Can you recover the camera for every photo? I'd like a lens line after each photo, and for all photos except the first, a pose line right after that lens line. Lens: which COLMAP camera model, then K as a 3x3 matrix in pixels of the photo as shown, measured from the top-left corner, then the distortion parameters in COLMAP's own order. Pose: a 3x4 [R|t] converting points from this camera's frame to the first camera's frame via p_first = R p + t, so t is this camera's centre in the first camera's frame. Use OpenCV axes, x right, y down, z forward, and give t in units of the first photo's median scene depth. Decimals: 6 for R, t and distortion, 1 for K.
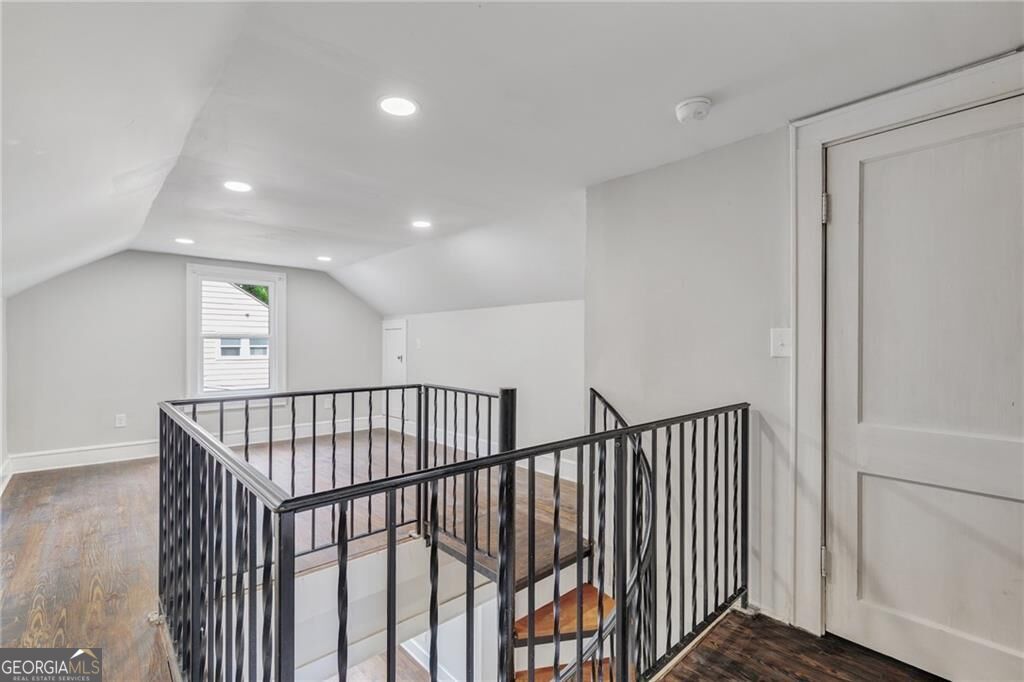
lens RADIAL K [[469.1, 0, 513.0], [0, 469.1, 344.0], [0, 0, 1]] dist [-0.001466, 0.001002]
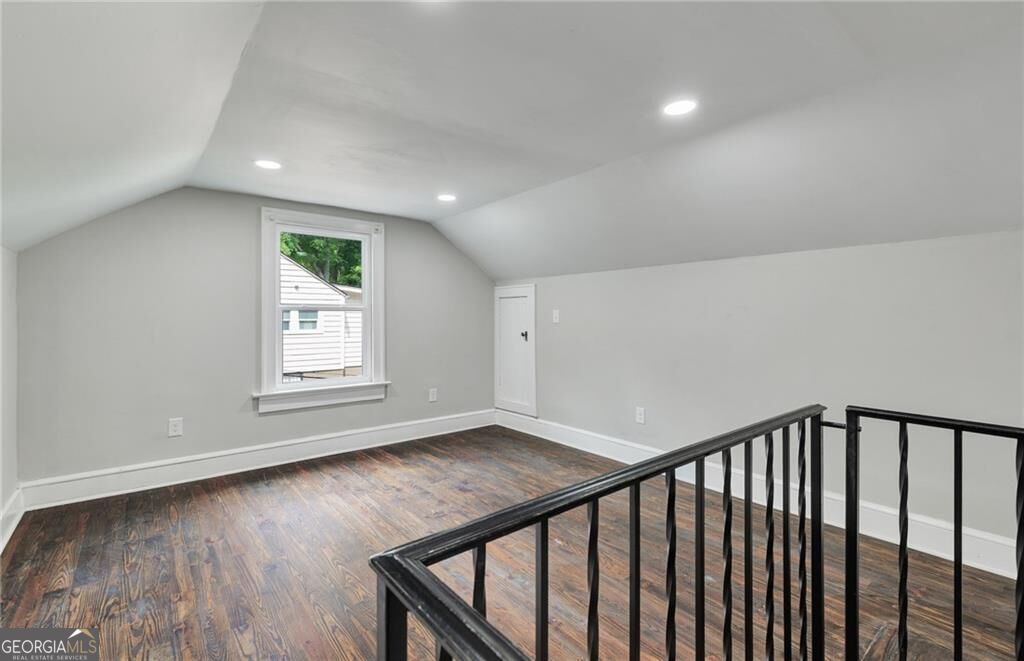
lens RADIAL K [[459.8, 0, 506.0], [0, 459.8, 315.2], [0, 0, 1]] dist [0.003414, 0.000126]
pose [[0.998103, -0.002550, -0.061517, -0.270762], [0.002255, 0.999986, -0.004870, 0.001290], [0.061528, 0.004723, 0.998094, 0.306038]]
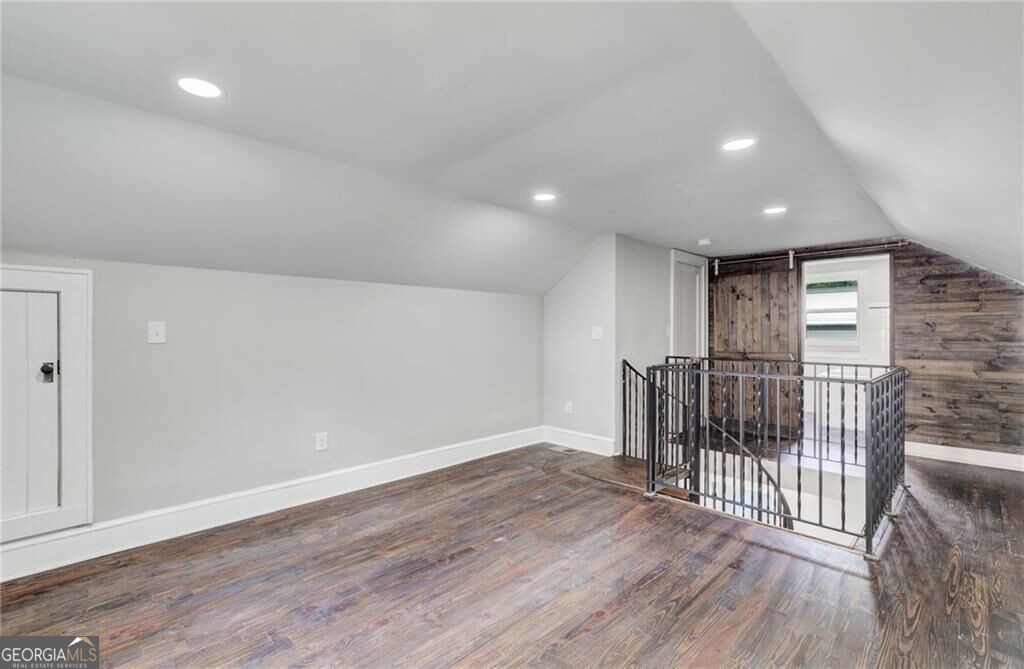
lens RADIAL K [[459.8, 0, 512.5], [0, 459.8, 331.7], [0, 0, 1]] dist [0.003414, 0.000126]
pose [[-0.046550, -0.001688, 0.998915, -0.754525], [0.000870, 0.999998, 0.001730, -0.001317], [-0.998916, 0.000950, -0.046548, 0.785481]]
